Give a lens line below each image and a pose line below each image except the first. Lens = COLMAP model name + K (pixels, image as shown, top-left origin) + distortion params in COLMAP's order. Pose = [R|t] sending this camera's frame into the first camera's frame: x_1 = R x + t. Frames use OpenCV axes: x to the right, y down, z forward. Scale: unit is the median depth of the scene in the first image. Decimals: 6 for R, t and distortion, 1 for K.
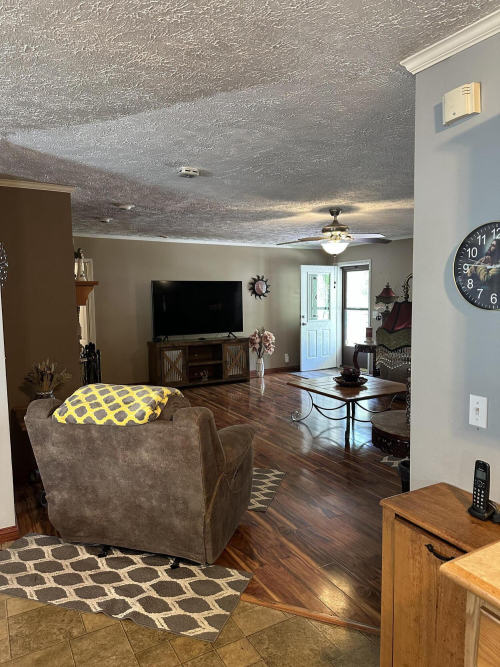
lens RADIAL K [[469.4, 0, 251.0], [0, 469.4, 336.0], [0, 0, 1]] dist [0.119077, -0.167643]
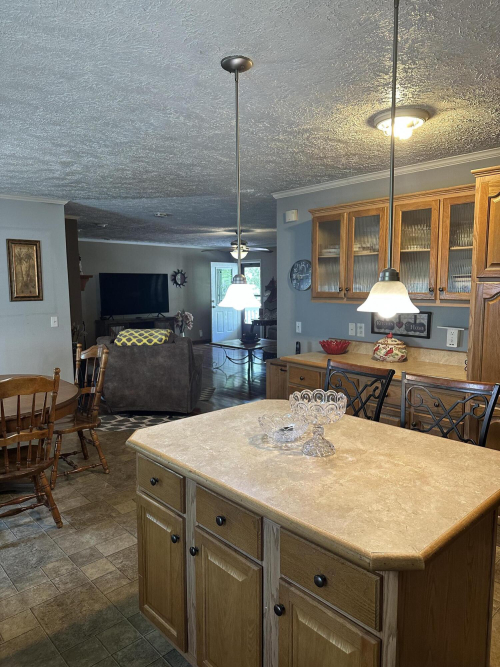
lens RADIAL K [[469.4, 0, 251.0], [0, 469.4, 336.0], [0, 0, 1]] dist [0.119077, -0.167643]
pose [[0.975251, -0.020291, 0.220169, -0.125974], [0.015476, 0.999602, 0.023577, 0.043450], [-0.220560, -0.019586, 0.975177, -0.505054]]
